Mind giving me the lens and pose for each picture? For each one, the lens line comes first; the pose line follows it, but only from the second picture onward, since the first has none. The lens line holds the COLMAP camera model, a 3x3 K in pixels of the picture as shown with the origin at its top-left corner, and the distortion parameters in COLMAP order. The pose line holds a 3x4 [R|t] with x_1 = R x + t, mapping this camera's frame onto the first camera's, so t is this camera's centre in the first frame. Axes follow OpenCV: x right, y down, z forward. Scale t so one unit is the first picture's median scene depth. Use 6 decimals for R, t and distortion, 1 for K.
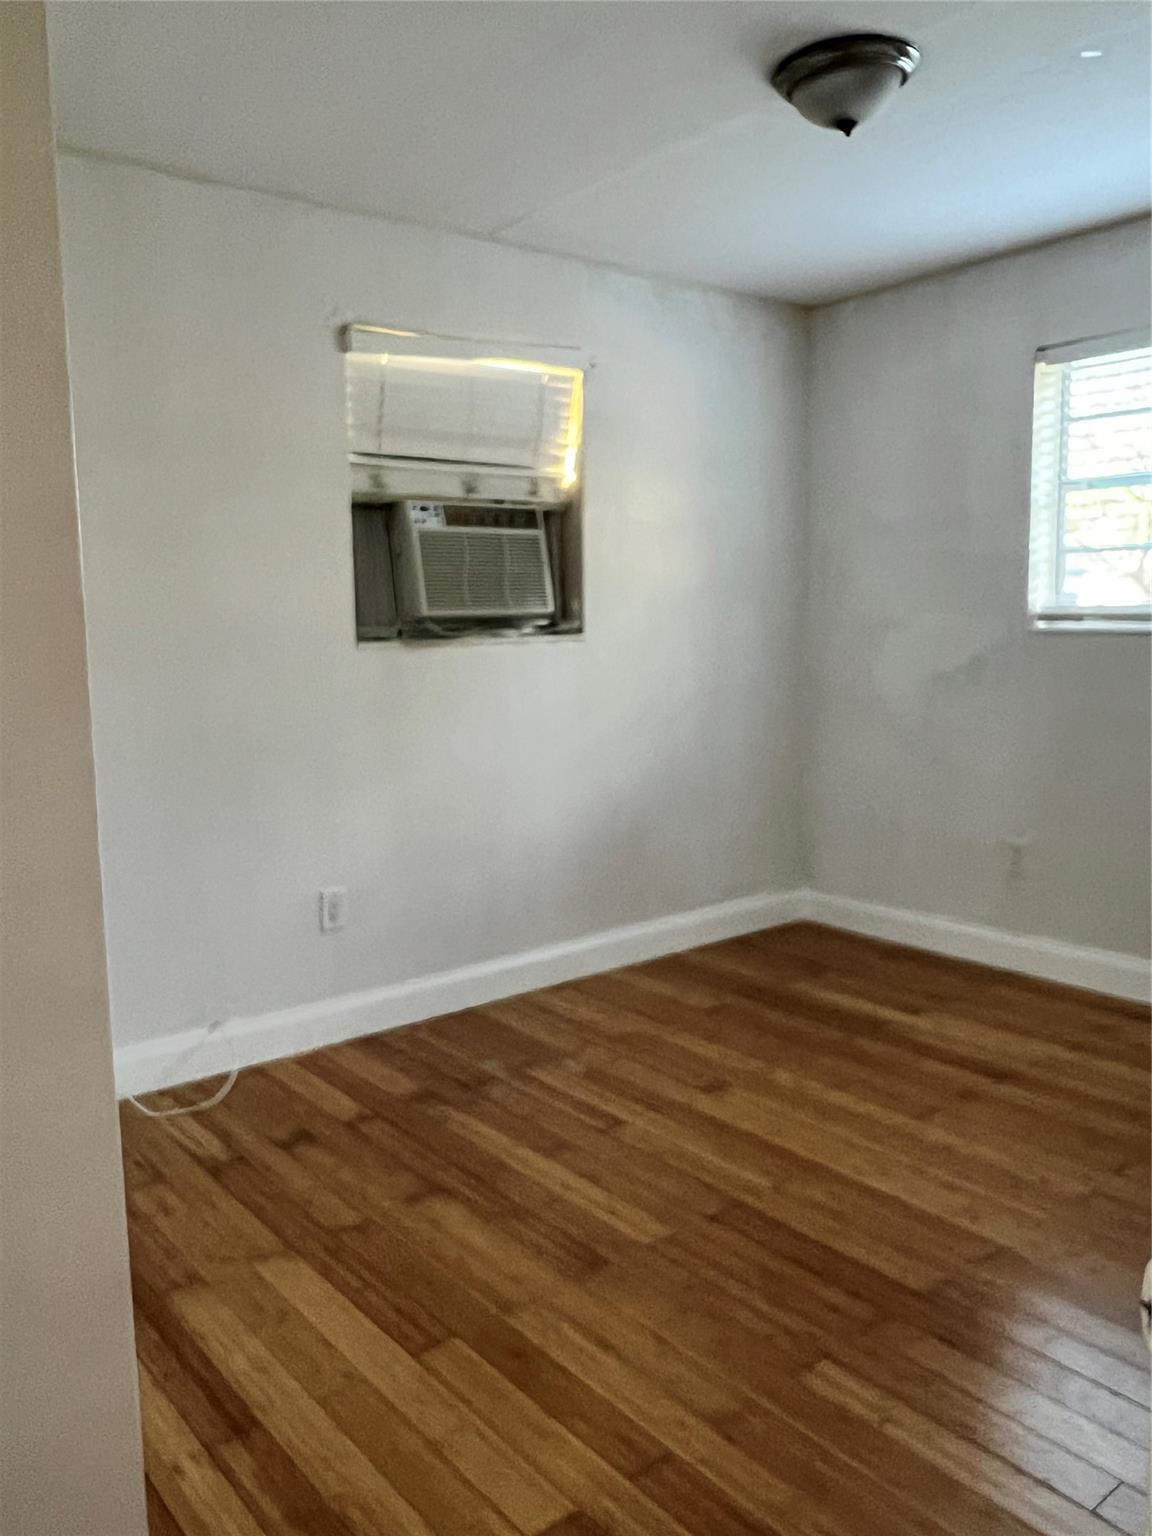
lens RADIAL K [[1172.9, 0, 575.7], [0, 1172.9, 767.4], [0, 0, 1]] dist [0.003230, -0.009006]
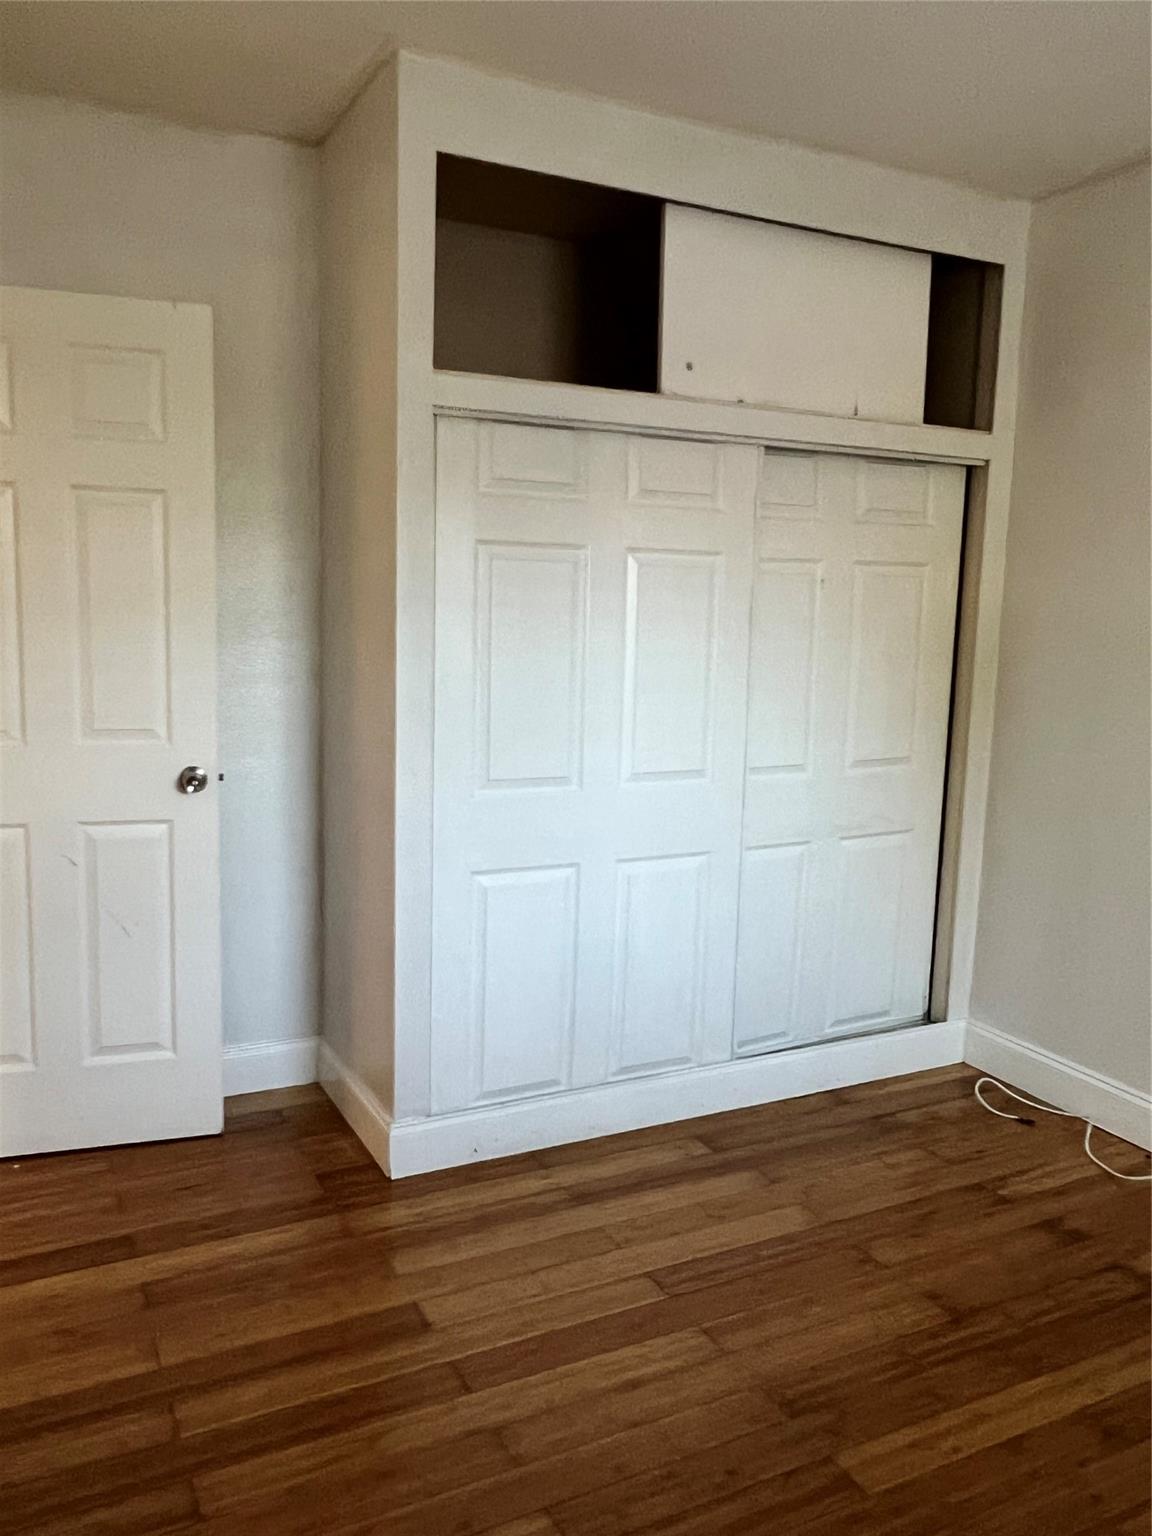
lens RADIAL K [[1172.9, 0, 574.6], [0, 1172.9, 767.1], [0, 0, 1]] dist [0.003230, -0.009006]
pose [[-0.216365, 0.148228, -0.964995, 0.778599], [-0.146485, 0.972290, 0.182193, -0.163225], [0.965261, 0.180777, -0.188656, 0.880788]]
